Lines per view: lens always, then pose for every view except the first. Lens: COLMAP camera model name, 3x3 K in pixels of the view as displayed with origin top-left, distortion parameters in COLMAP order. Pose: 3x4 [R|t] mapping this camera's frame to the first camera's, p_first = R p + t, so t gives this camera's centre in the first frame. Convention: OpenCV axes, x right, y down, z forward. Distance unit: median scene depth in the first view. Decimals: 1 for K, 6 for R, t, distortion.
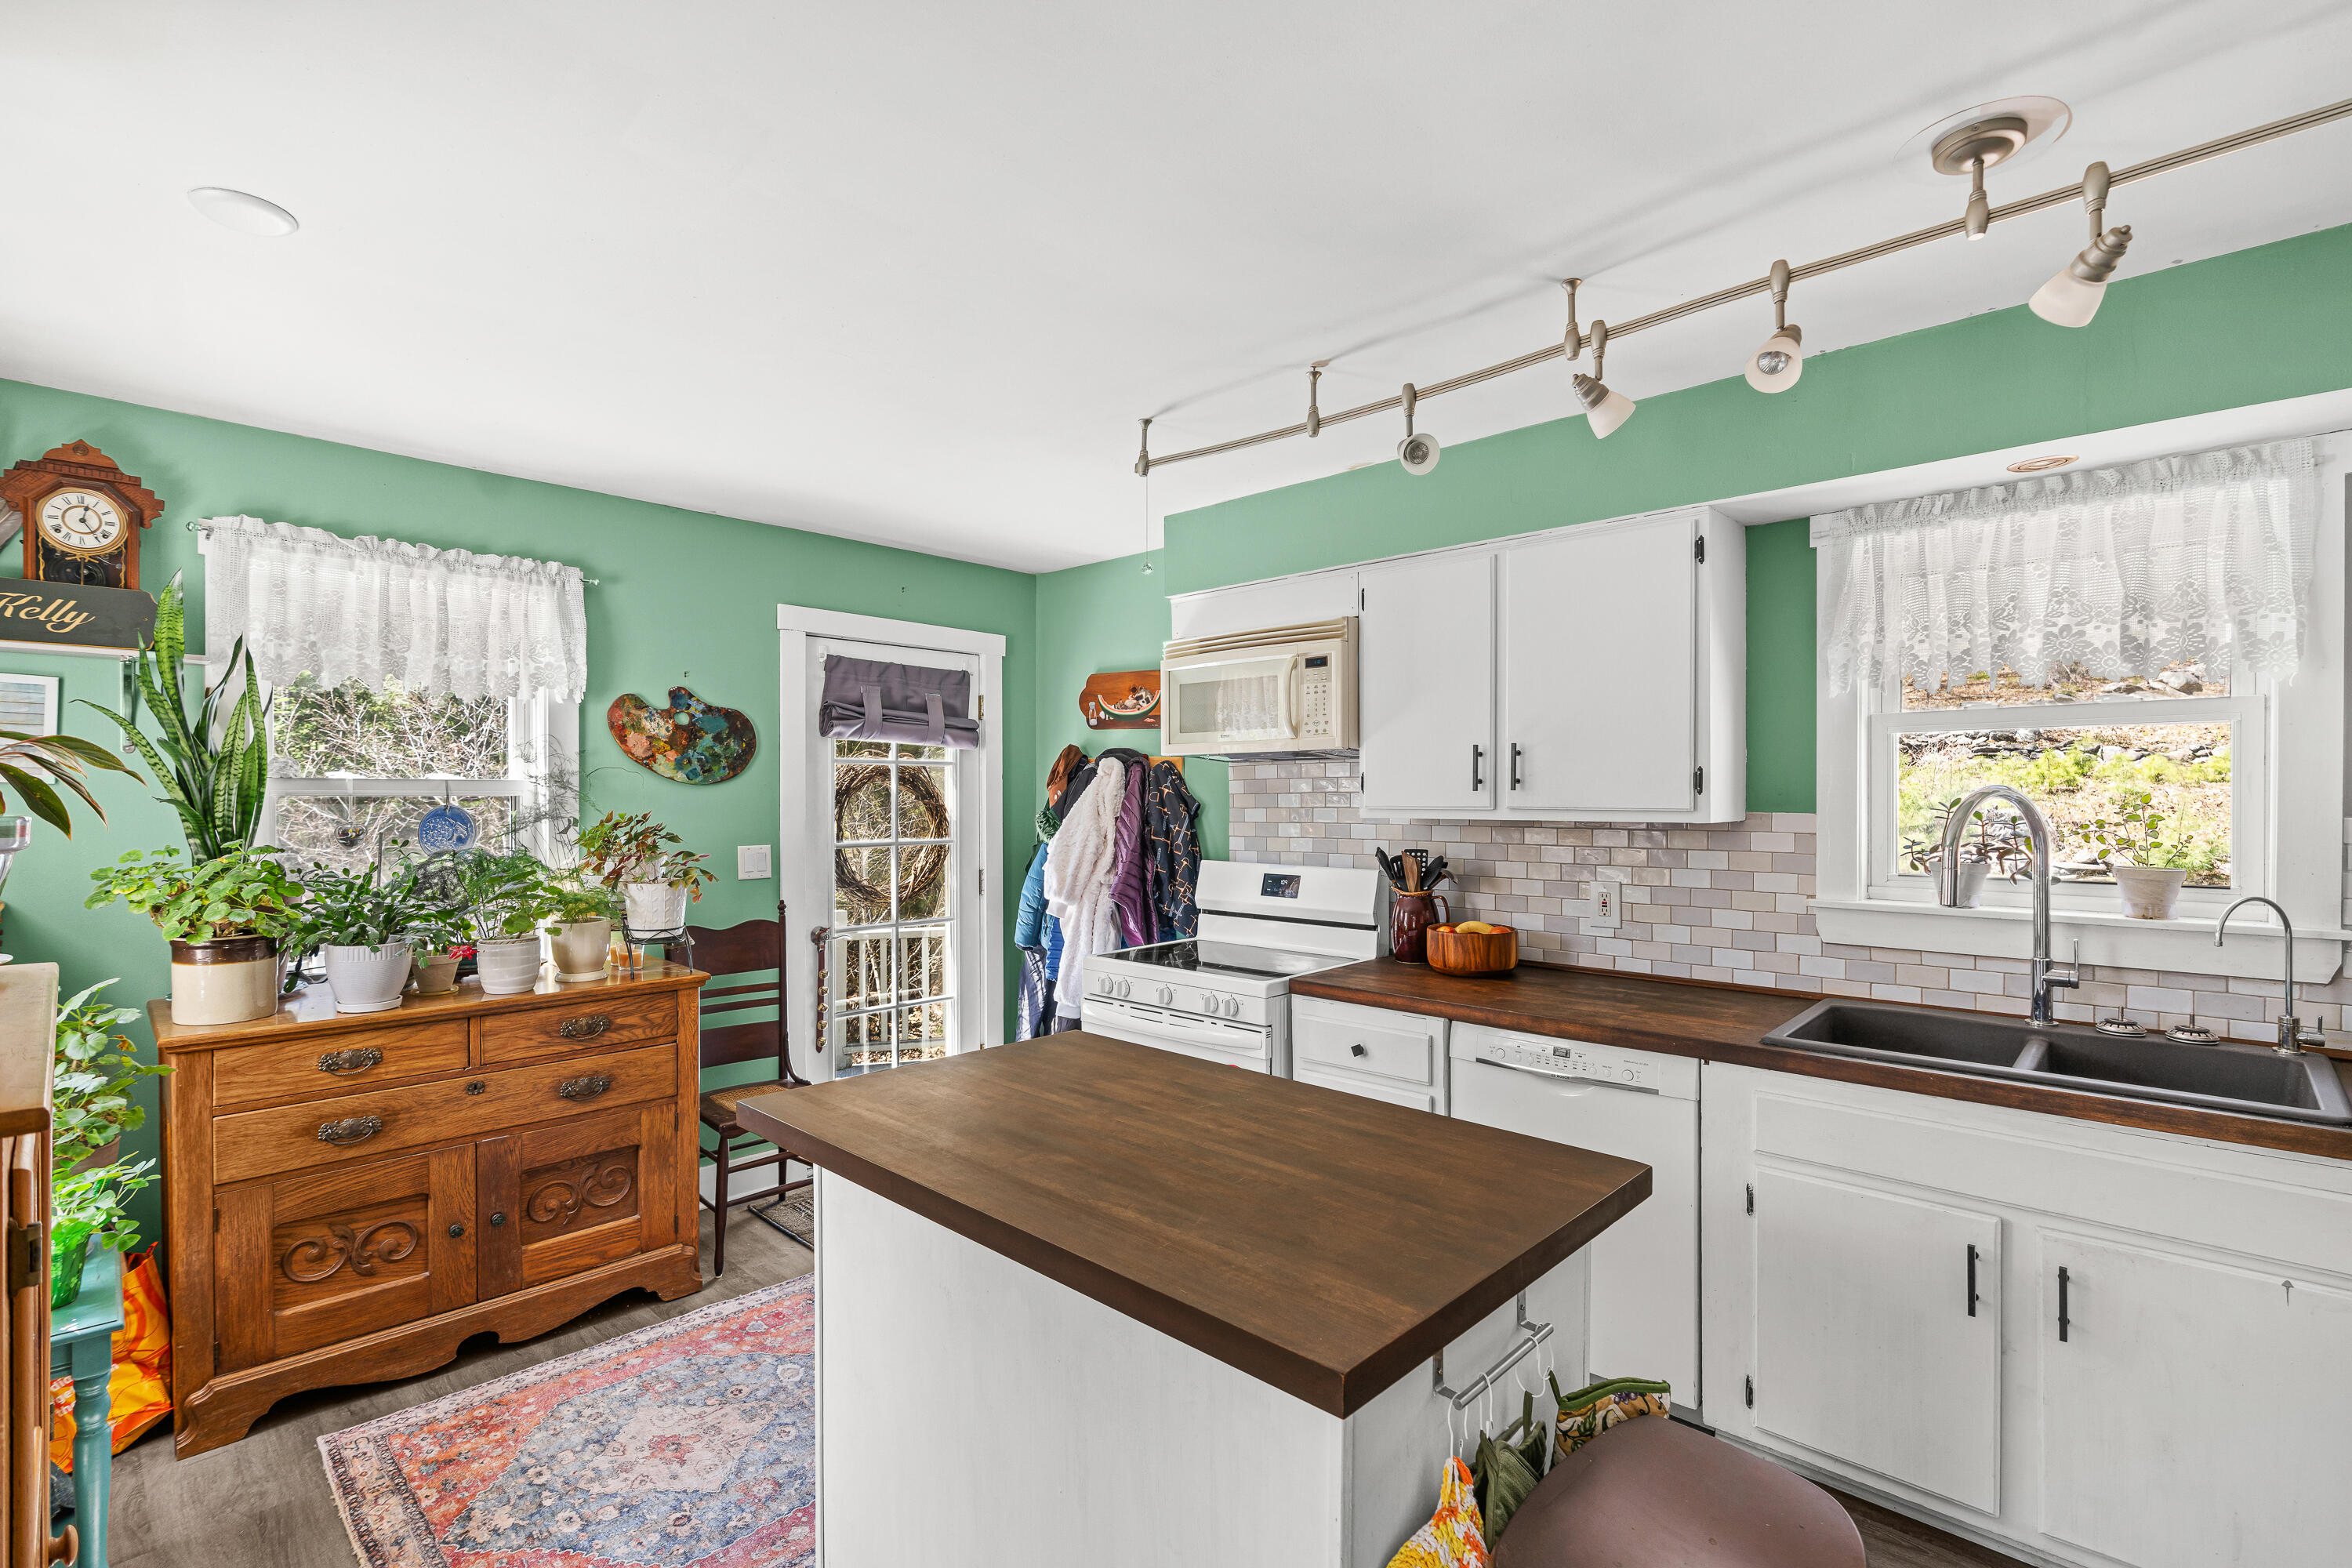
lens RADIAL K [[1053.3, 0, 1168.1], [0, 1053.3, 806.7], [0, 0, 1]] dist [-0.012670, 0.005558]
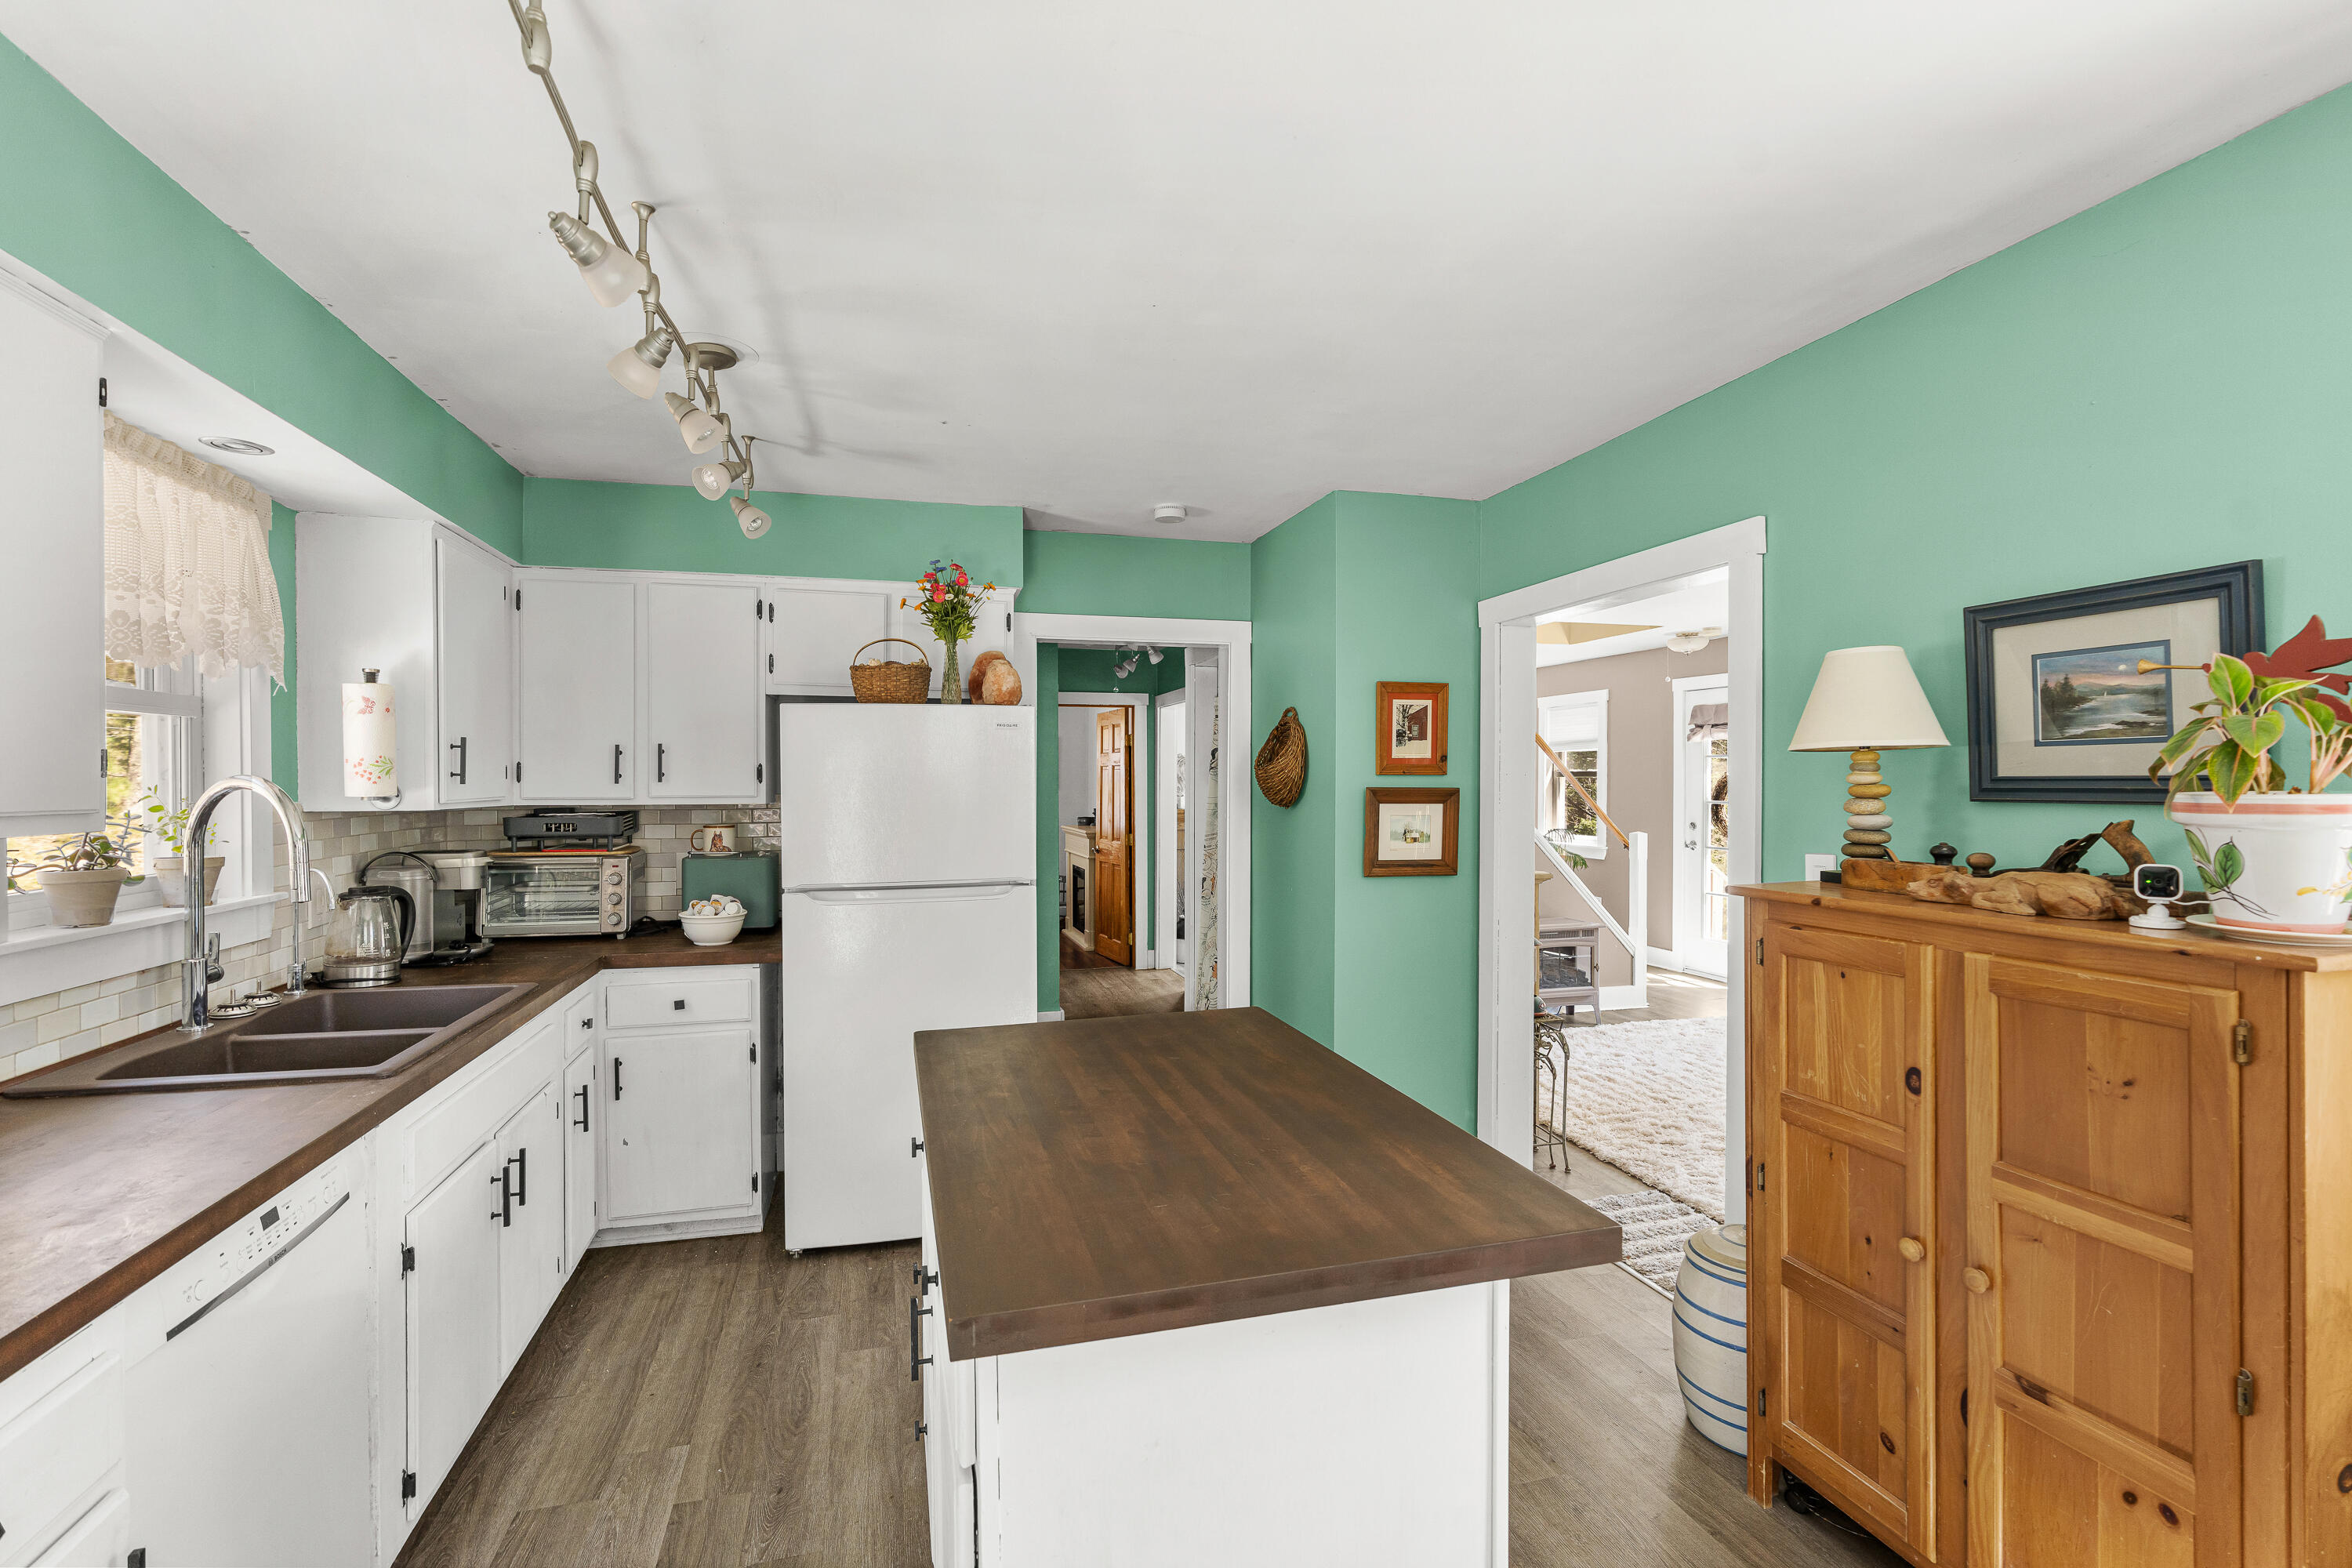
lens RADIAL K [[1053.3, 0, 1164.0], [0, 1053.3, 785.6], [0, 0, 1]] dist [-0.012670, 0.005558]
pose [[-0.851894, 0.001630, 0.523712, -0.294842], [0.011381, 0.999817, 0.015400, -0.011342], [-0.523591, 0.019080, -0.851756, 0.993517]]
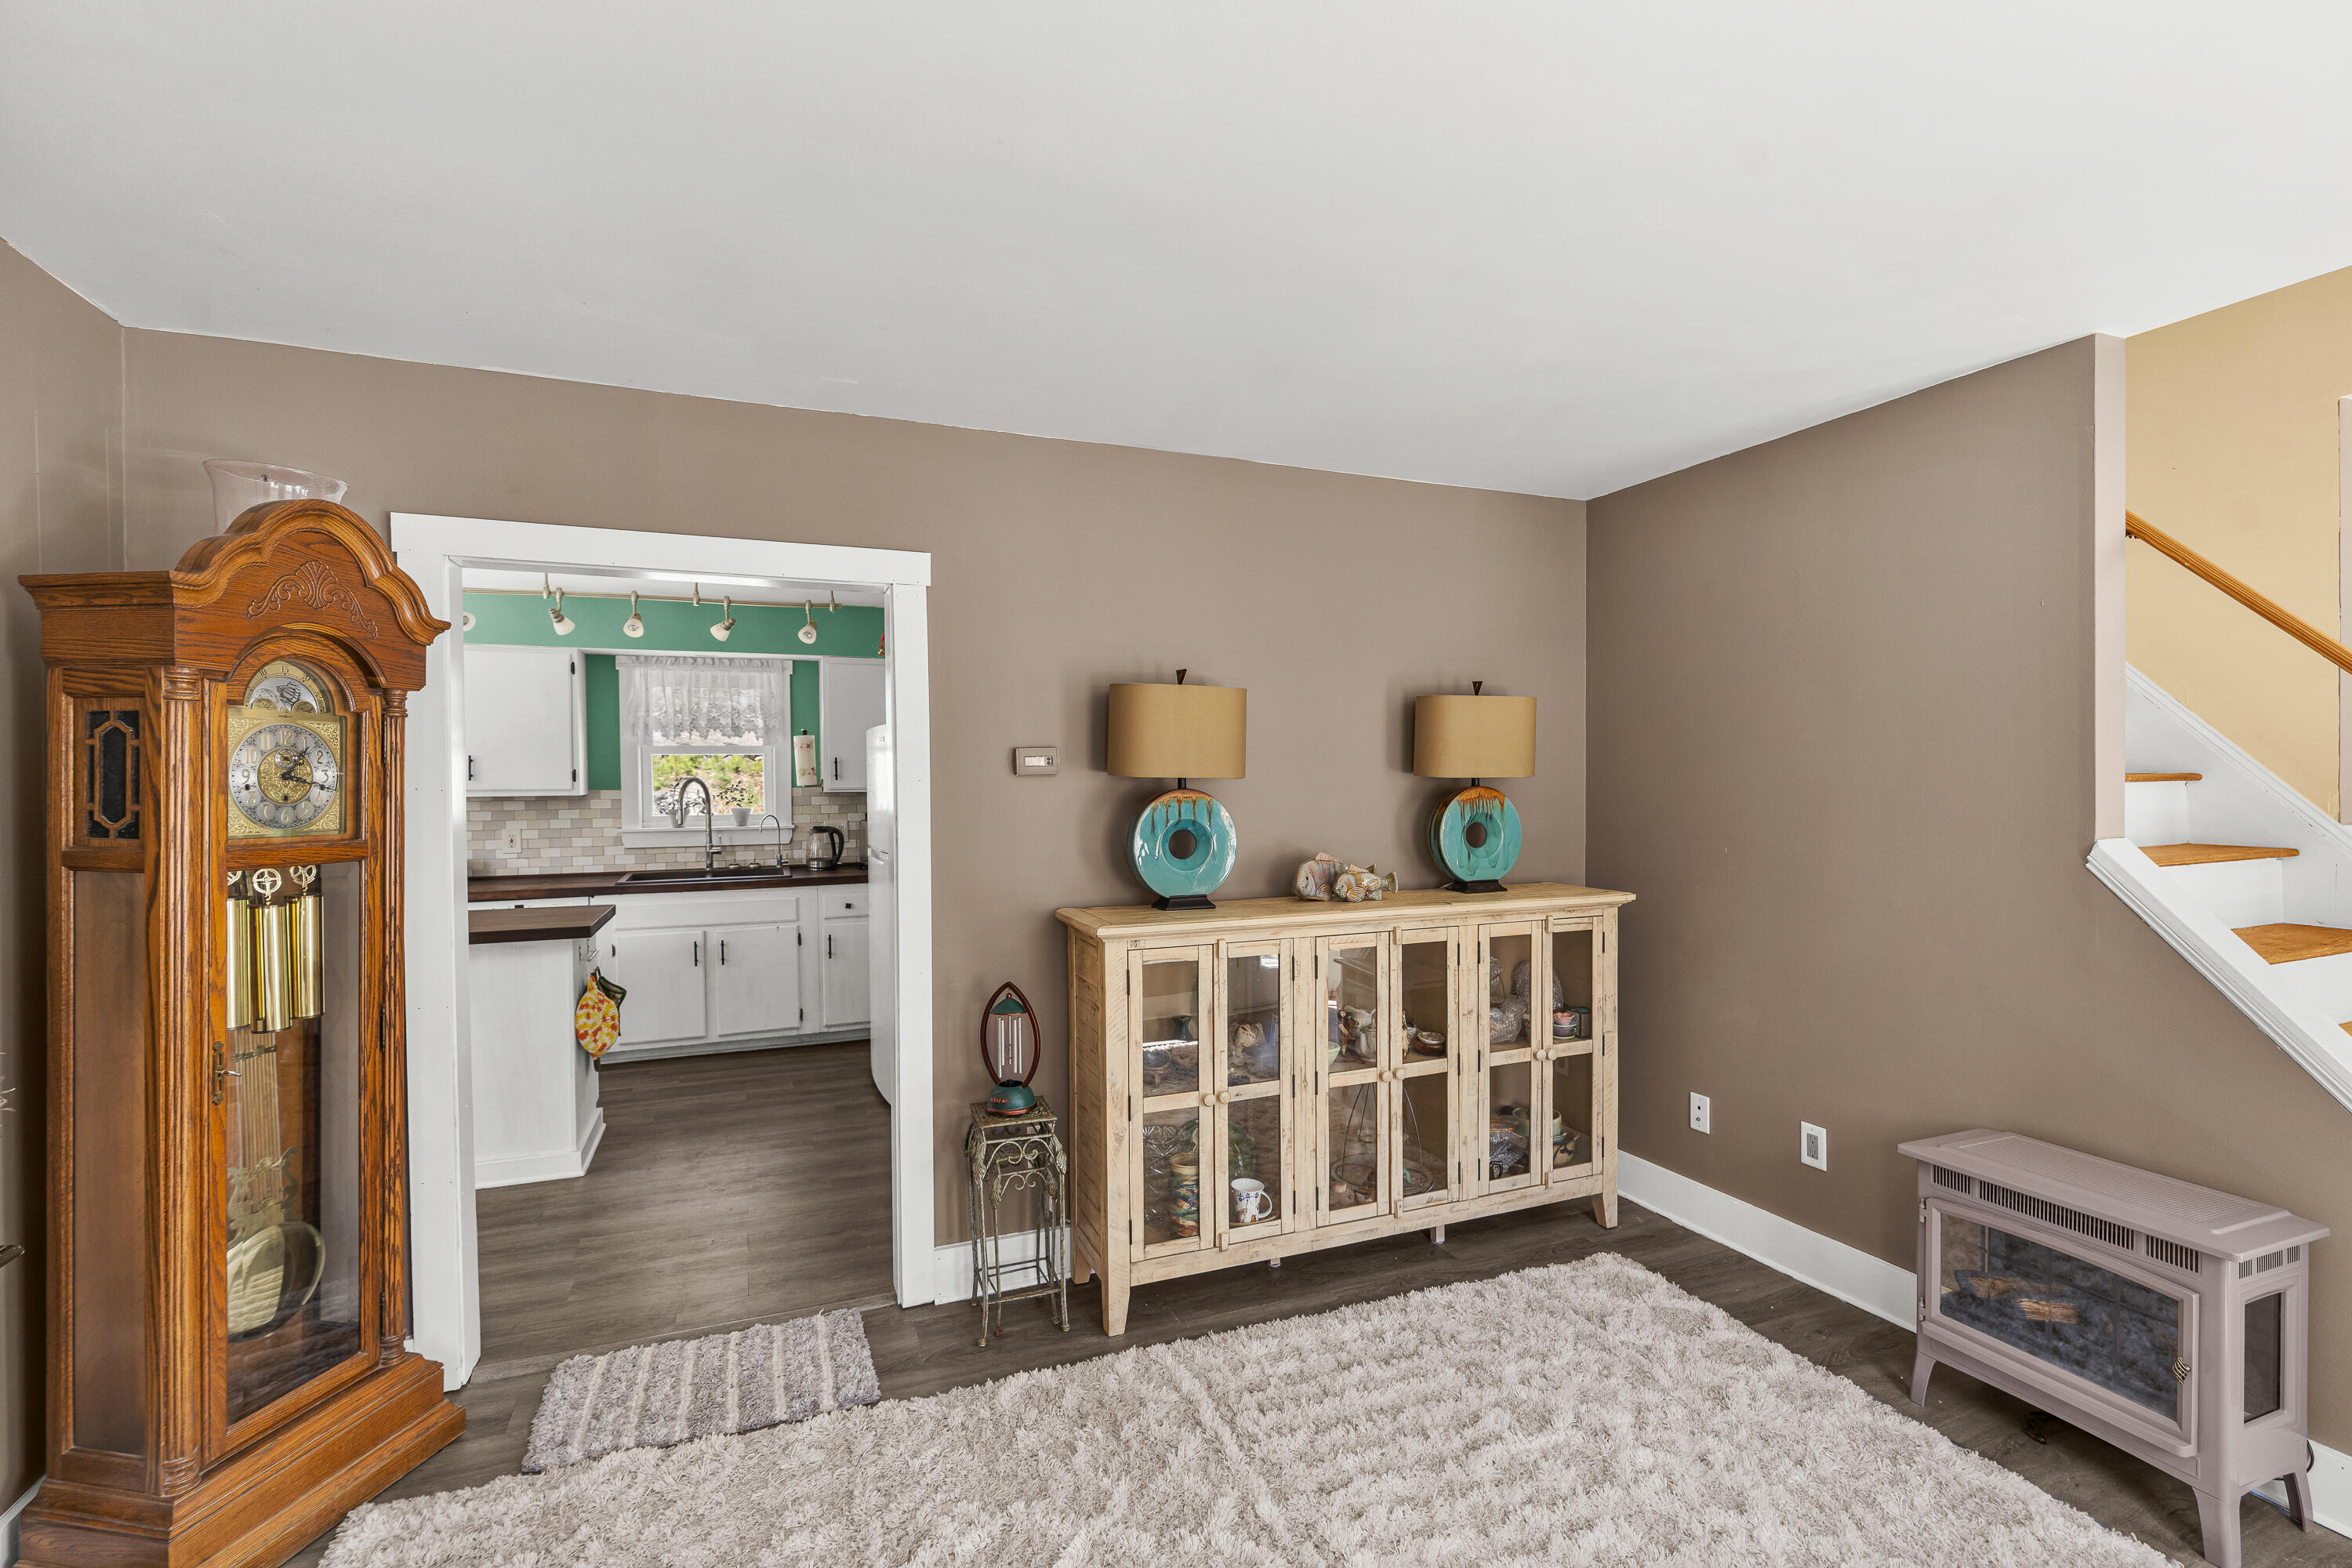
lens RADIAL K [[1053.3, 0, 1167.6], [0, 1053.3, 798.6], [0, 0, 1]] dist [-0.012670, 0.005558]
pose [[0.410665, -0.020576, 0.911554, -0.788143], [0.017288, 0.999741, 0.014778, 0.009720], [-0.911623, 0.009691, 0.410914, -0.814587]]
